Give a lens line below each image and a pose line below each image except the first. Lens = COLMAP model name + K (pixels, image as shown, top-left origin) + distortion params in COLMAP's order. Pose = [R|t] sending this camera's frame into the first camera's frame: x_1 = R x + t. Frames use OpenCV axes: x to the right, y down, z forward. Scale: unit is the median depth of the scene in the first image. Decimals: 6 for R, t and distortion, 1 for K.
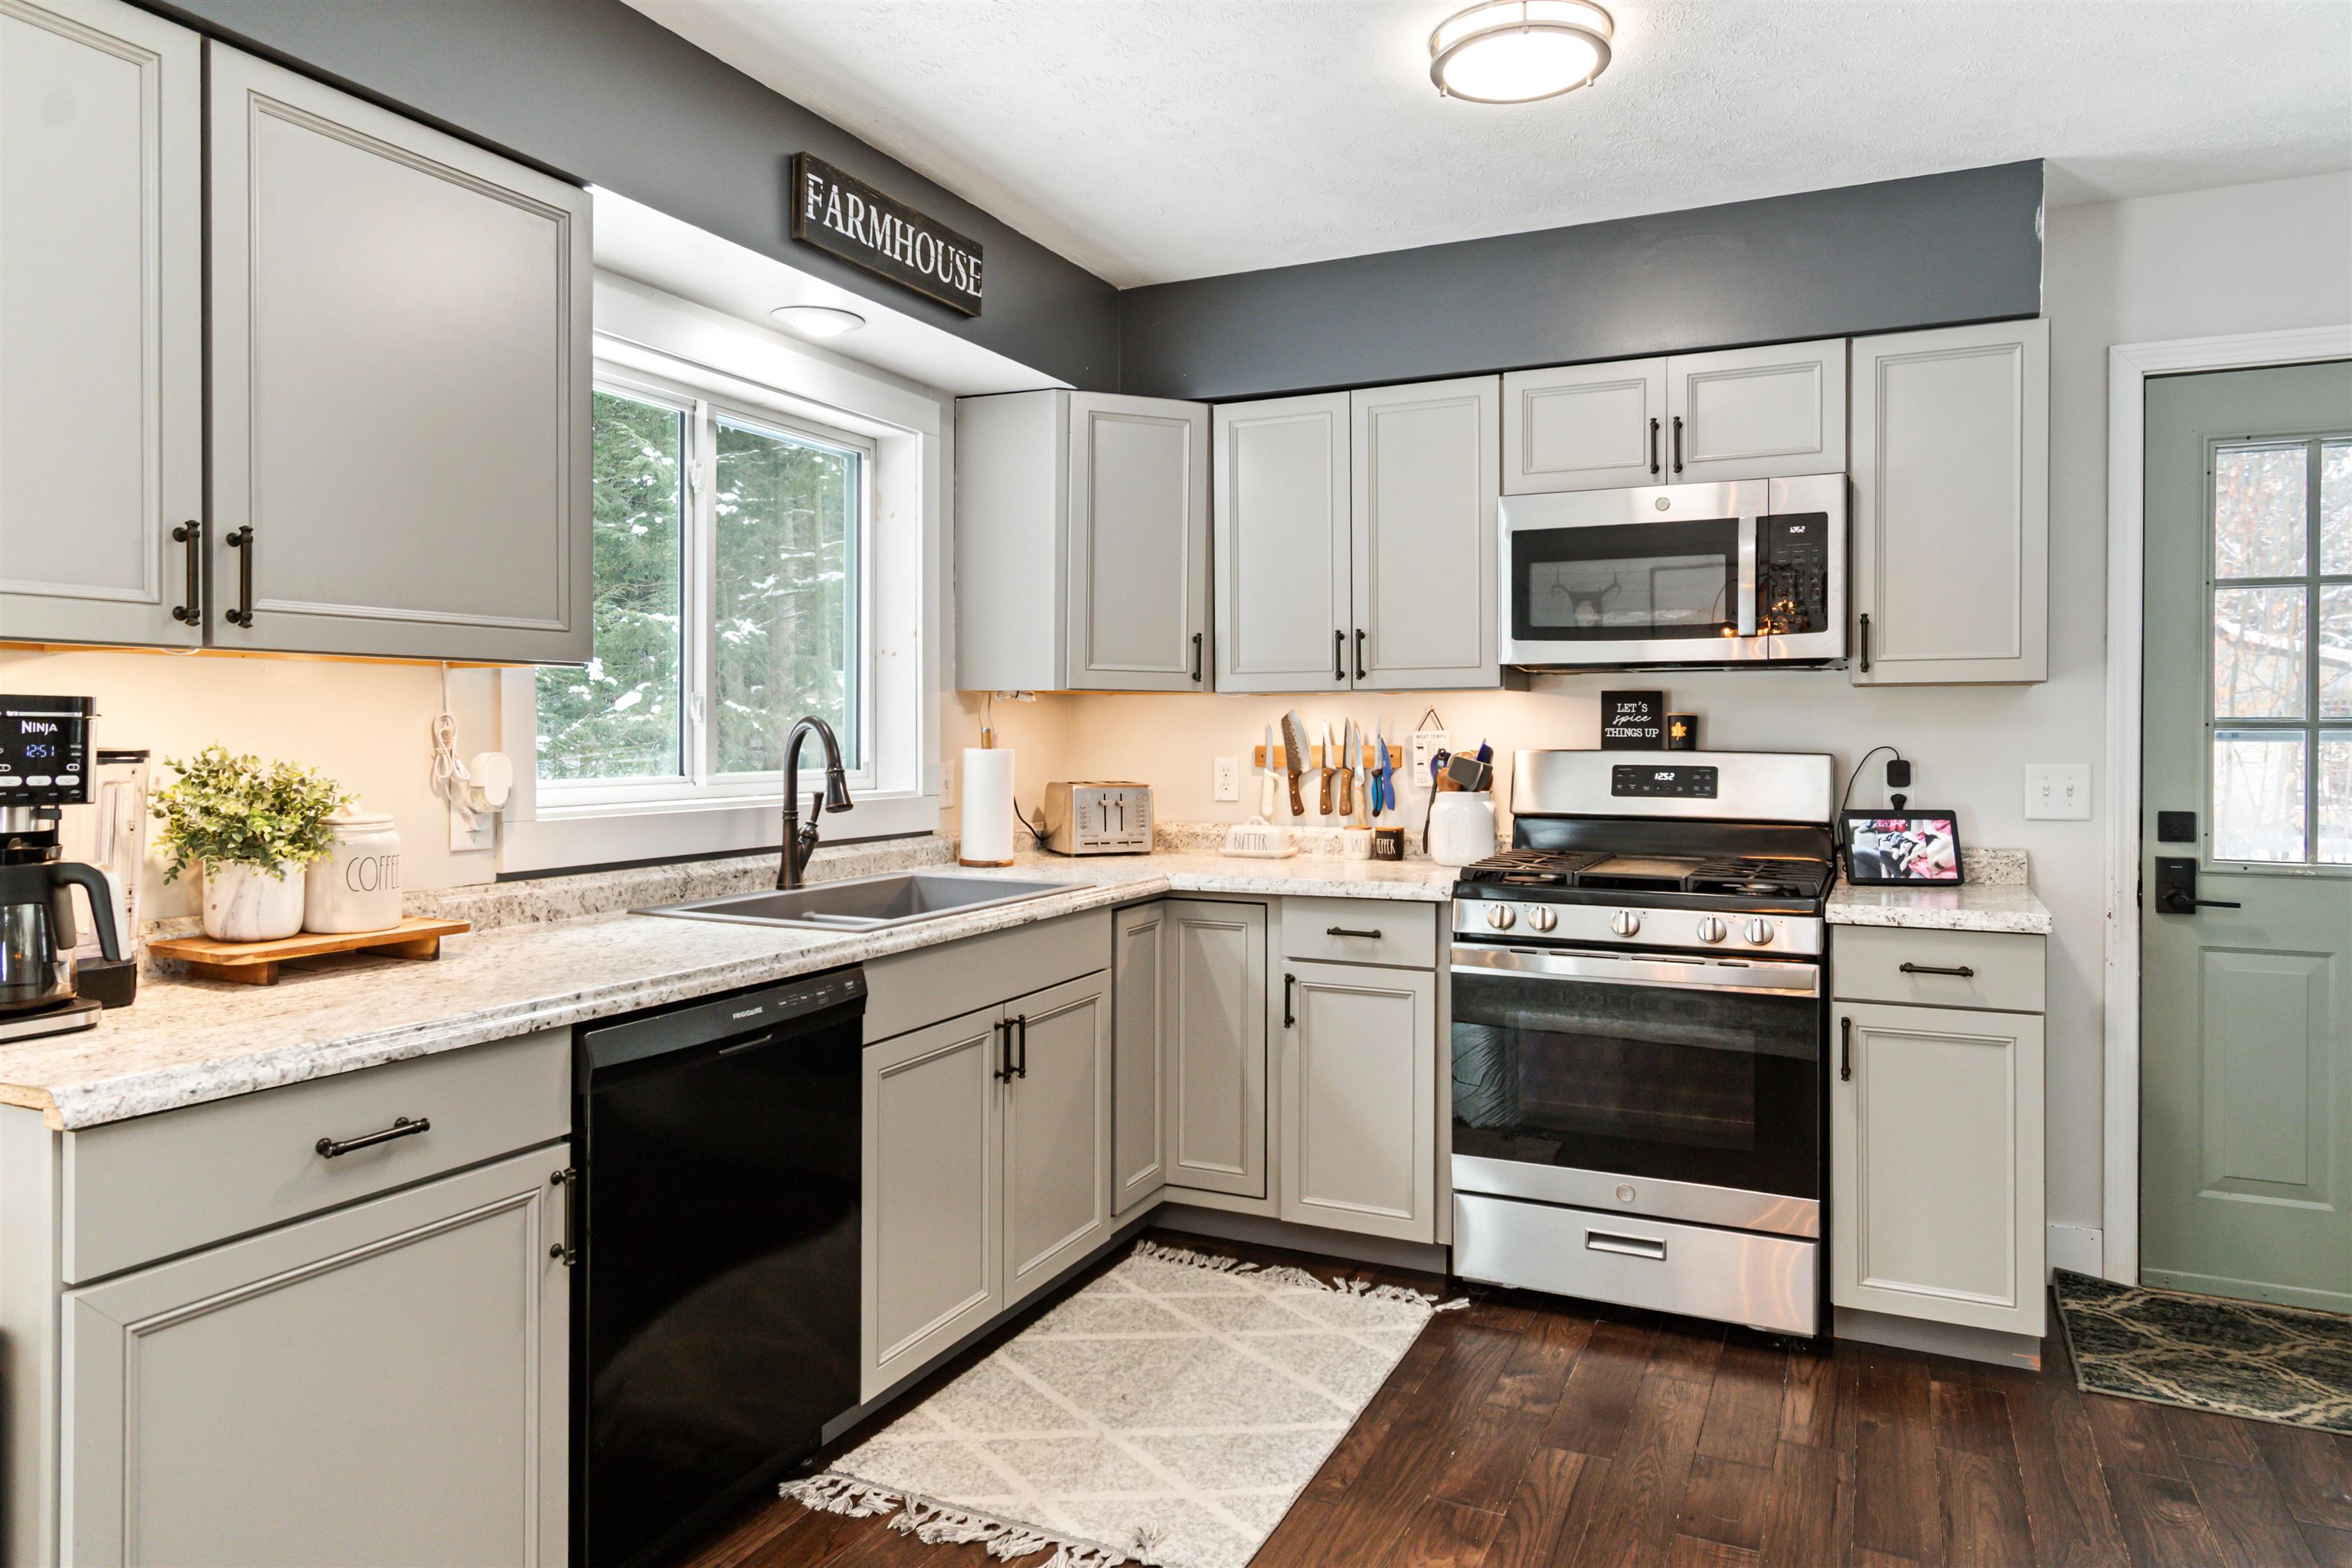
lens RADIAL K [[1461.9, 0, 1181.5], [0, 1461.9, 741.8], [0, 0, 1]] dist [-0.001097, 0.001576]
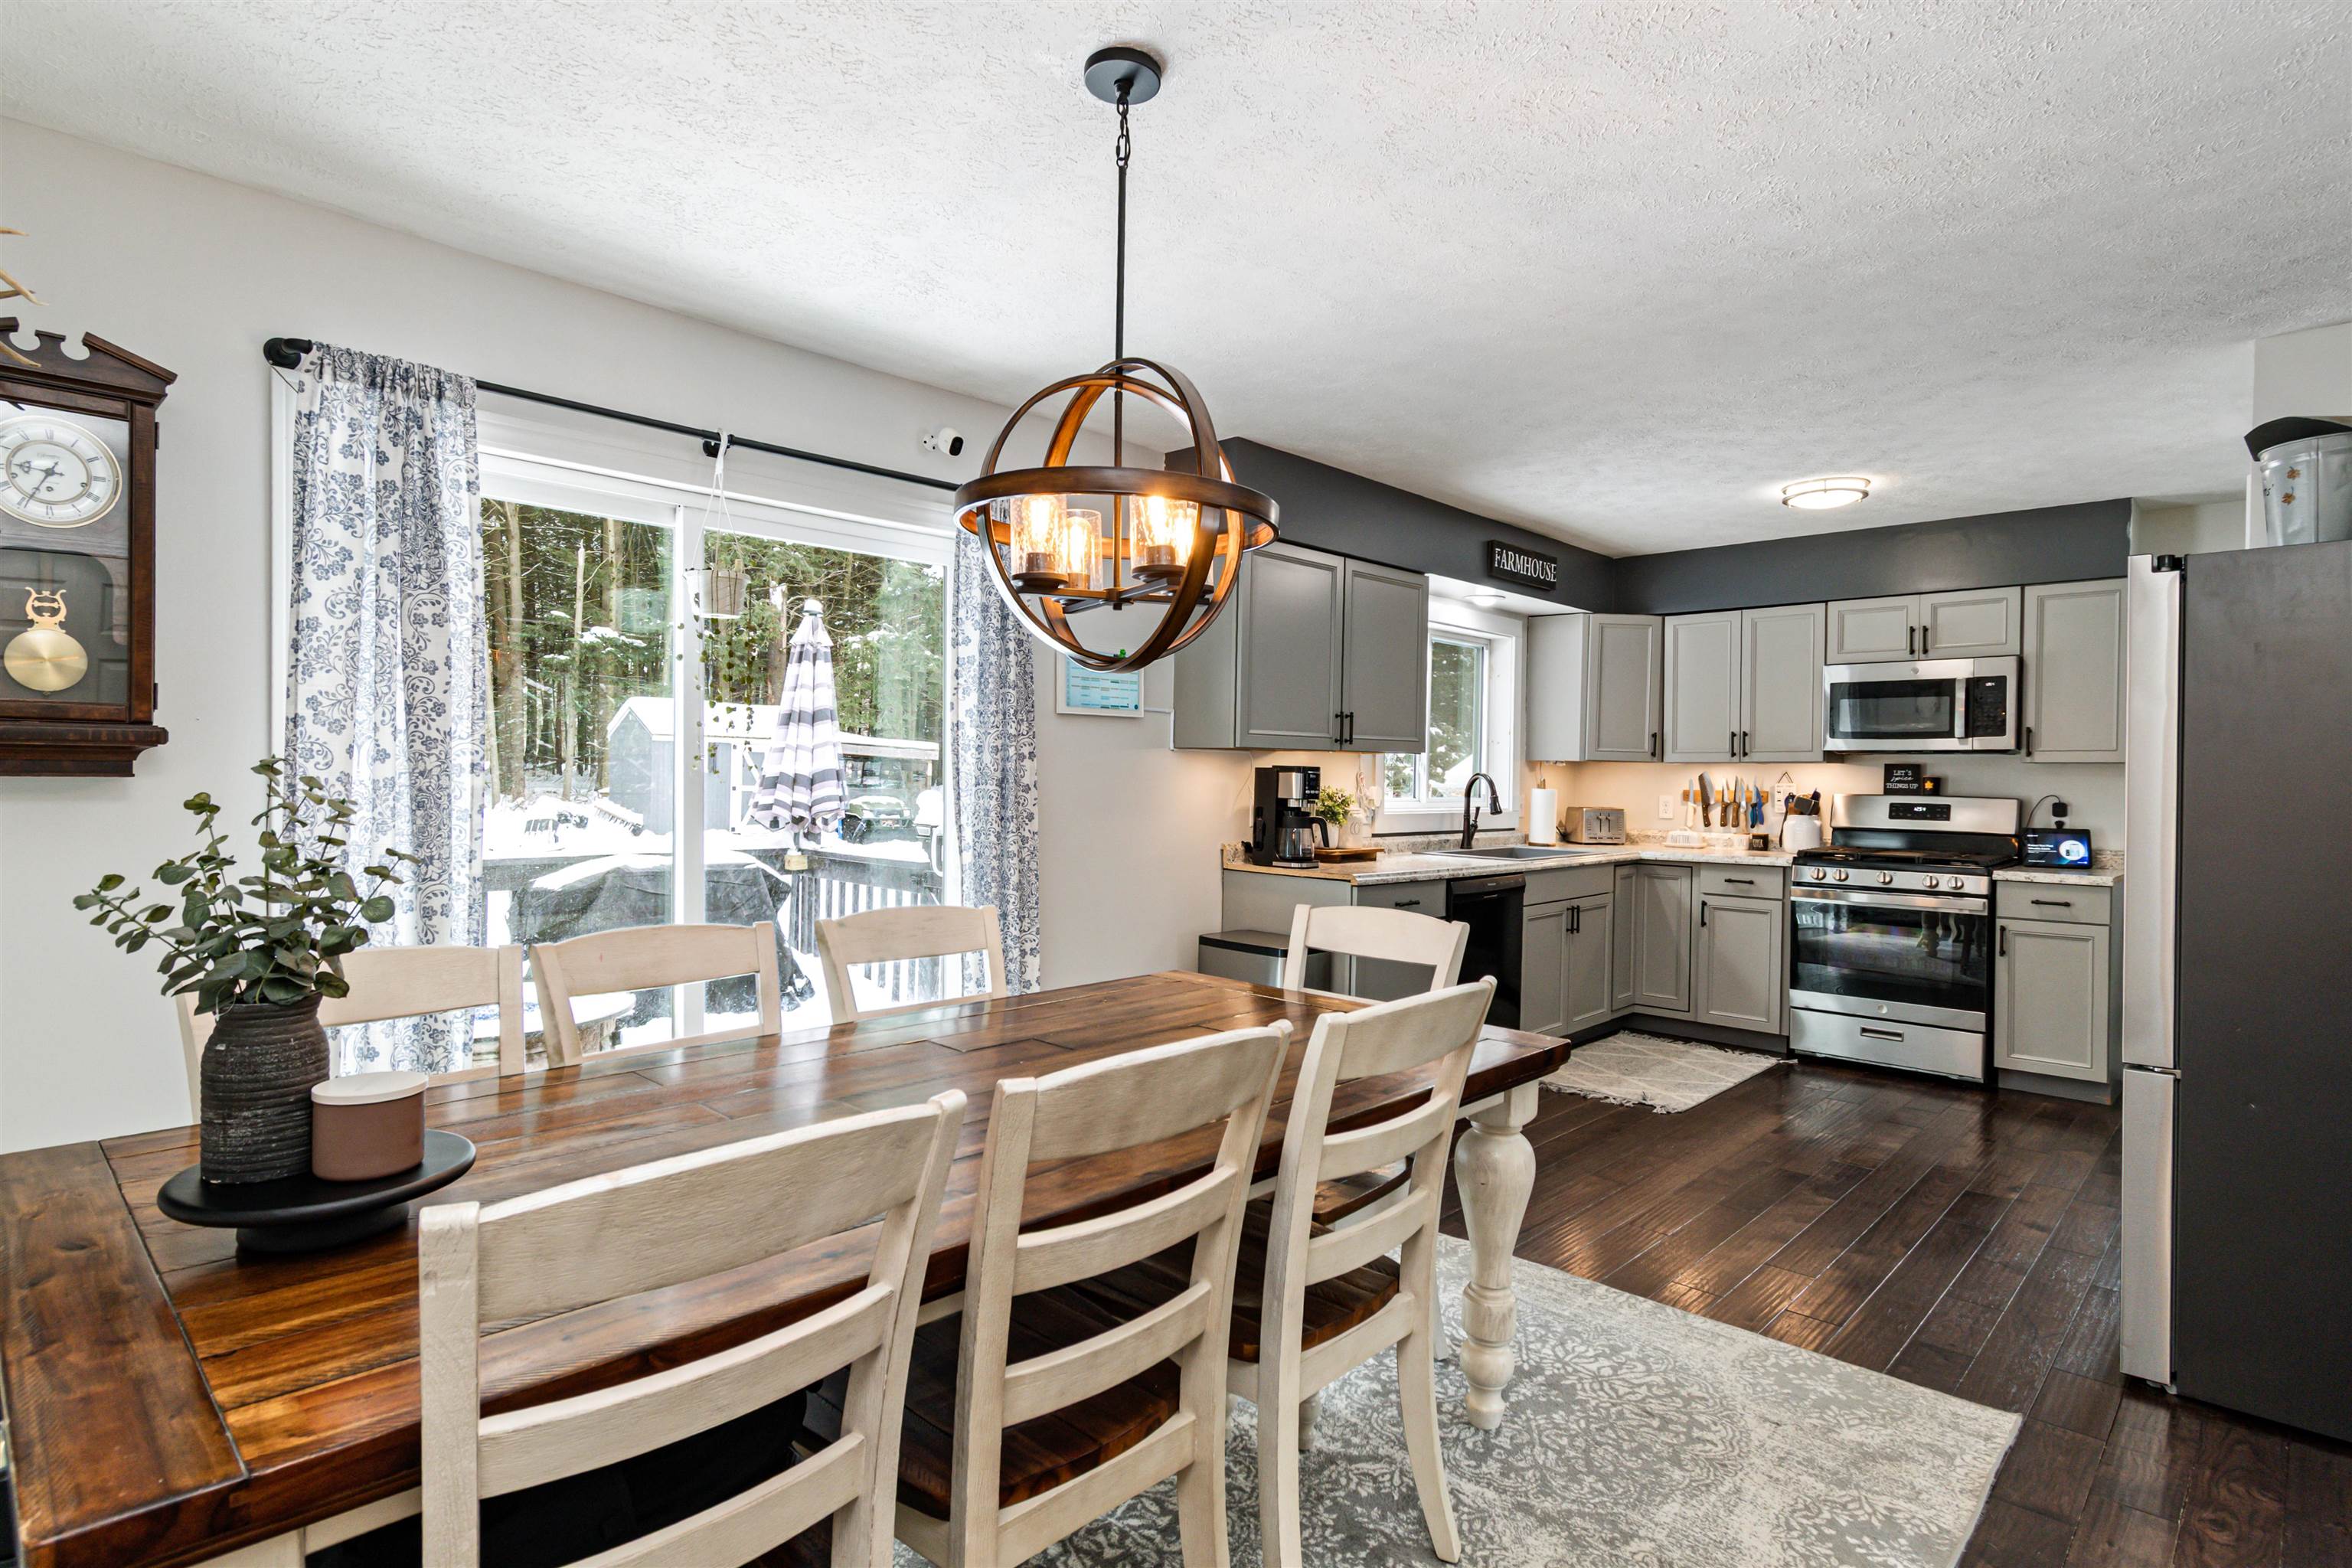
lens RADIAL K [[1166.9, 0, 1176.4], [0, 1166.9, 788.8], [0, 0, 1]] dist [-0.000155, -0.000129]
pose [[0.945940, 0.015812, -0.323955, -0.107058], [-0.015431, 0.999874, 0.003744, 0.007420], [0.323974, 0.001457, 0.946065, -0.854780]]
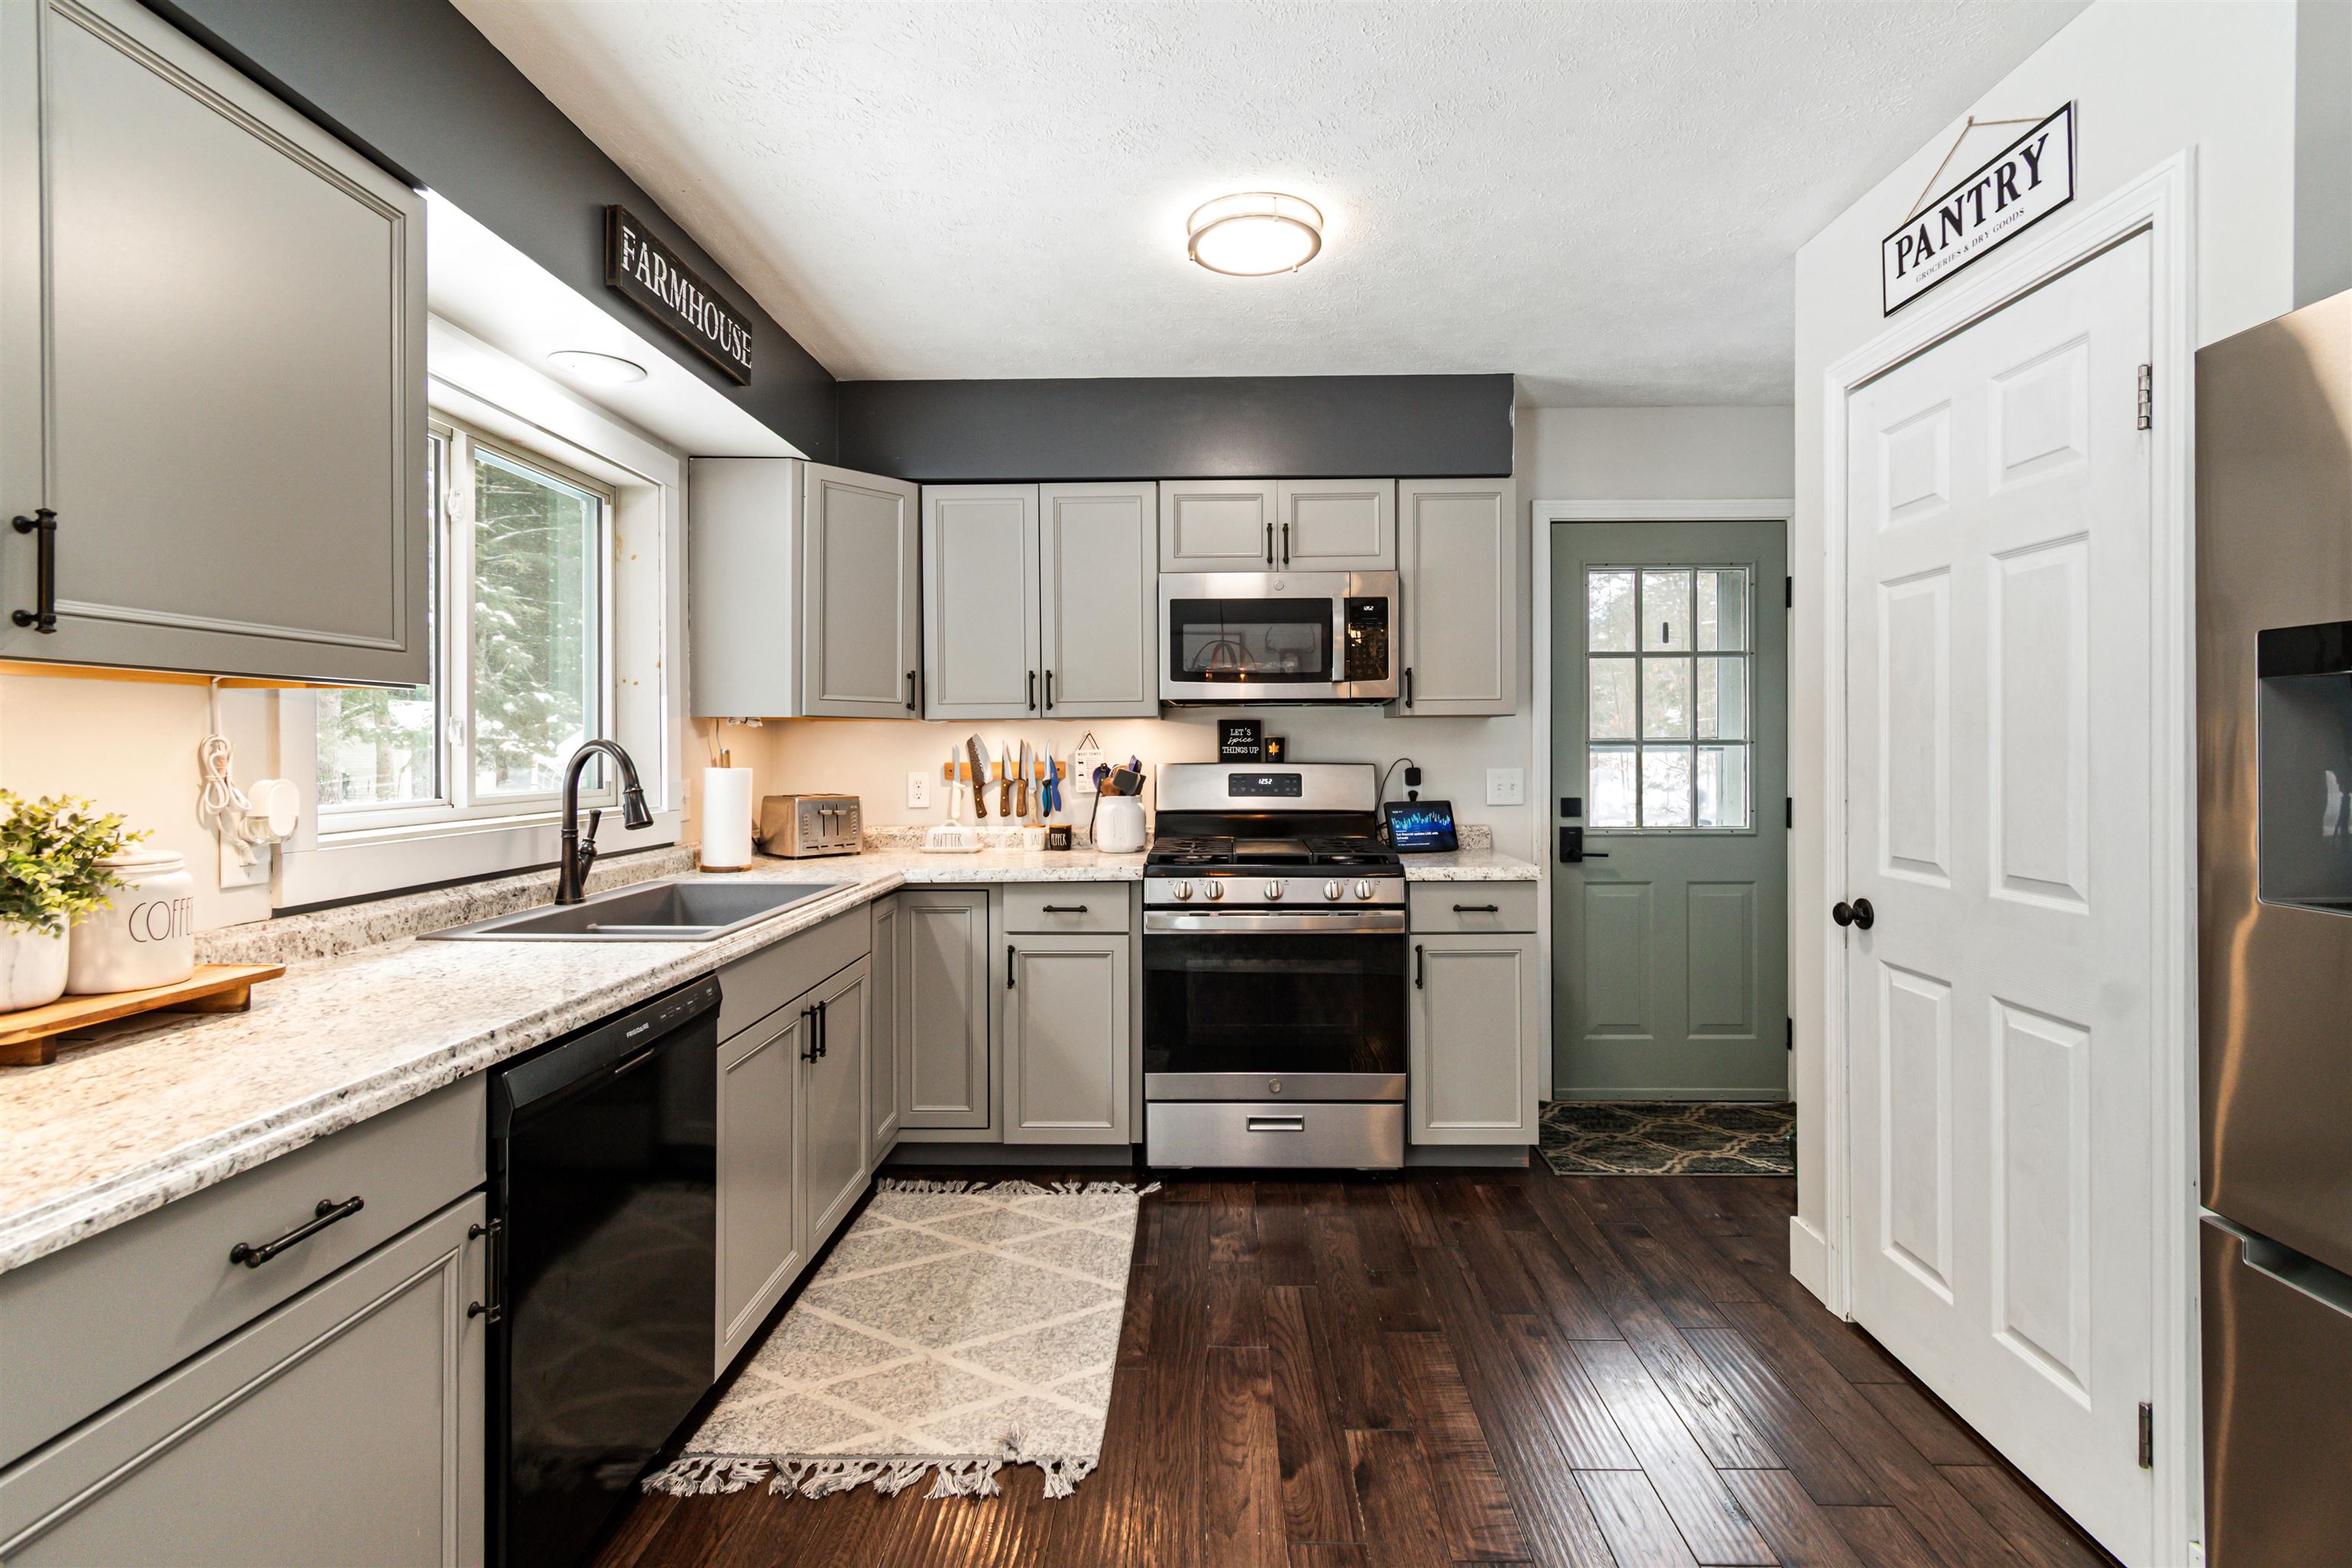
lens RADIAL K [[1072.2, 0, 1186.9], [0, 1072.2, 751.5], [0, 0, 1]] dist [0.002218, 0.000050]
pose [[0.912717, -0.007065, 0.408532, -0.175733], [0.009334, 0.999950, -0.003560, -0.002128], [-0.408486, 0.007063, 0.912737, 0.110105]]
